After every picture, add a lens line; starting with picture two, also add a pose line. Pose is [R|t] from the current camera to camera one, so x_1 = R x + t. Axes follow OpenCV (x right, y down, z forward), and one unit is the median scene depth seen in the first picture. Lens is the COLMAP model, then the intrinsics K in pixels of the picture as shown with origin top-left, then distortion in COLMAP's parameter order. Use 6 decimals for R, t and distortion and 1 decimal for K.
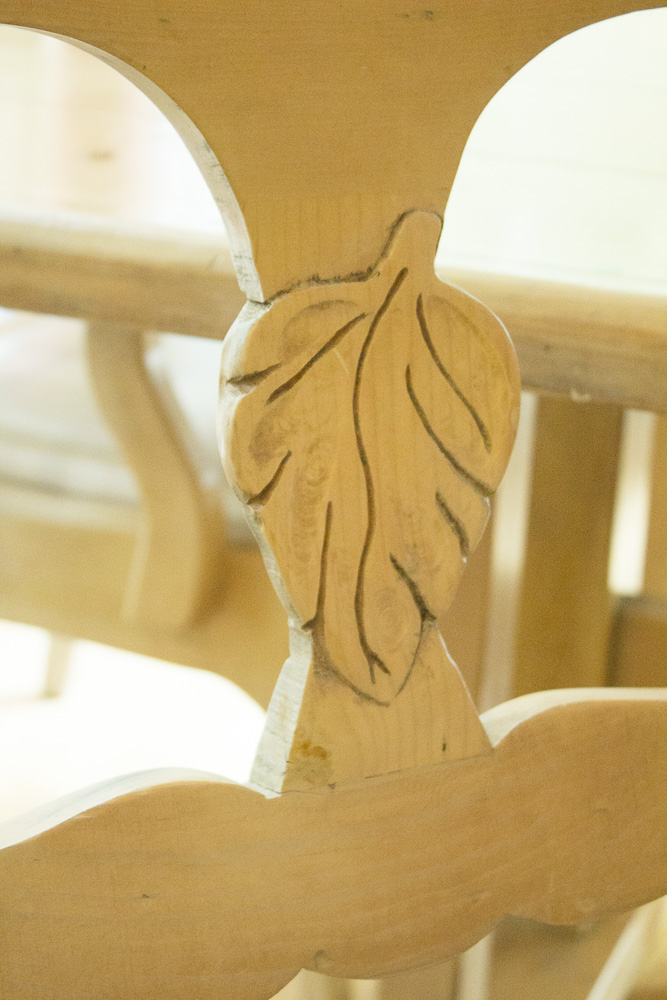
lens RADIAL K [[2135.4, 0, 333.5], [0, 2135.4, 500.0], [0, 0, 1]] dist [0.000821, -0.013479]
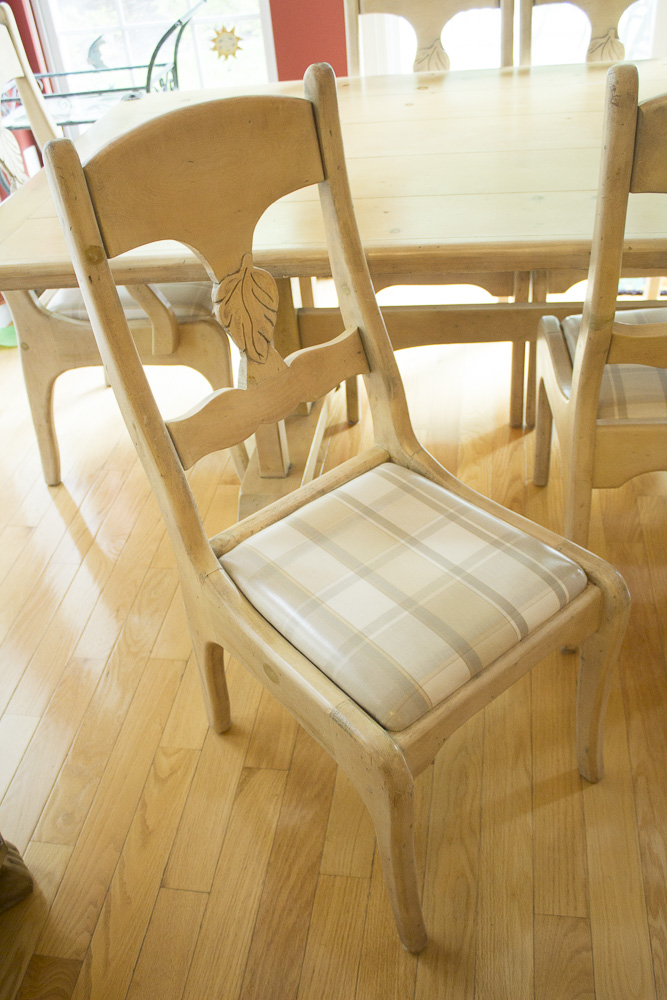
lens RADIAL K [[912.4, 0, 318.4], [0, 912.4, 499.3], [0, 0, 1]] dist [-0.148671, 0.129449]
pose [[0.959420, -0.257041, 0.115946, -0.162693], [0.217199, 0.935863, 0.277462, -0.143989], [-0.179829, -0.241019, 0.953715, -0.920991]]
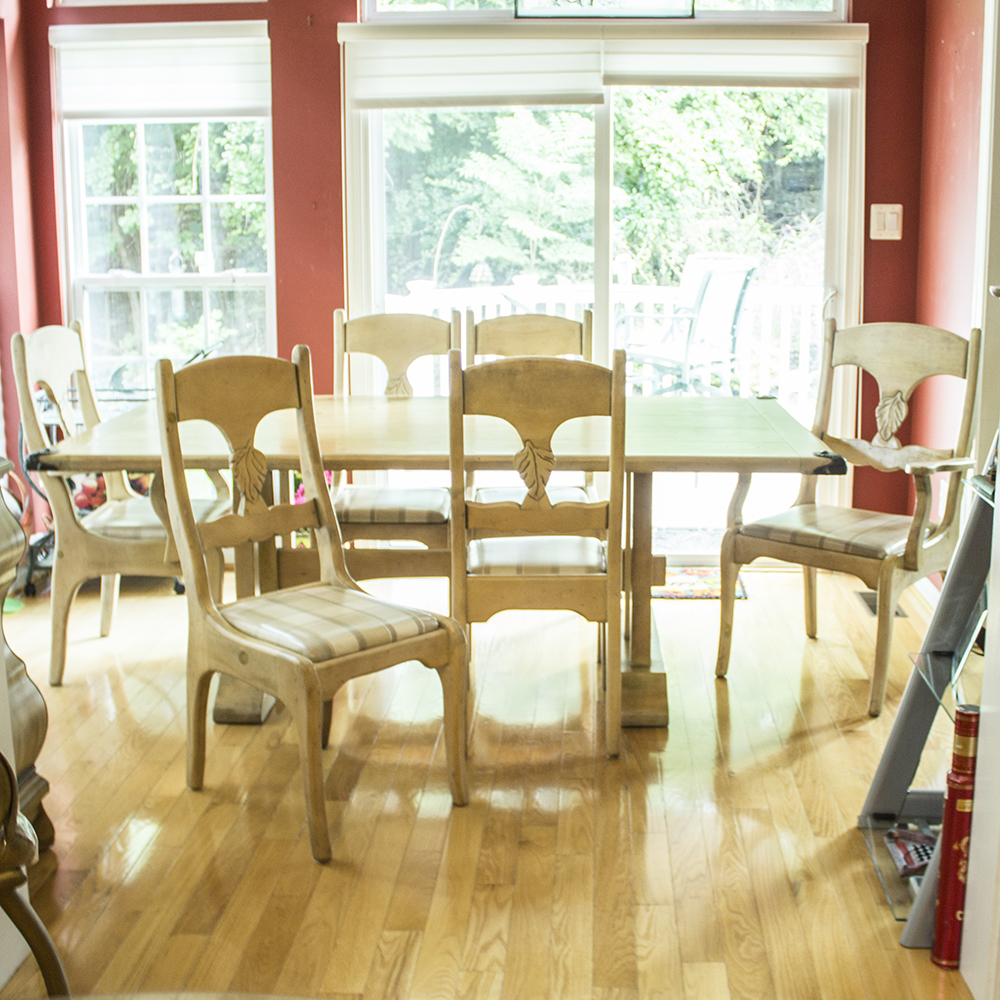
lens RADIAL K [[1432.4, 0, 500.0], [0, 1432.4, 500.0], [0, 0, 1]] dist [-0.139367, 0.041928]
pose [[0.940072, -0.106743, 0.323837, -0.797670], [0.162331, 0.975306, -0.149754, 0.984154], [-0.299855, 0.193349, 0.934186, -3.992493]]
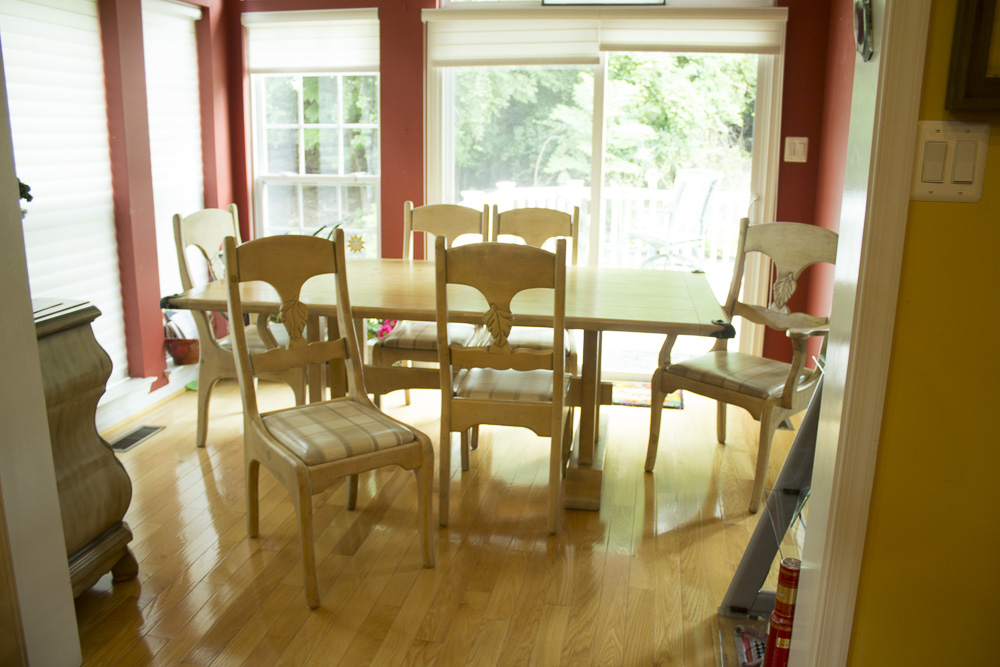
lens RADIAL K [[820.7, 0, 480.2], [0, 820.7, 334.8], [0, 0, 1]] dist [-0.151838, 0.108274]
pose [[0.979496, -0.072511, 0.187960, 0.155499], [0.098778, 0.985996, -0.134371, 0.703329], [-0.175584, 0.150183, 0.972942, -3.118997]]
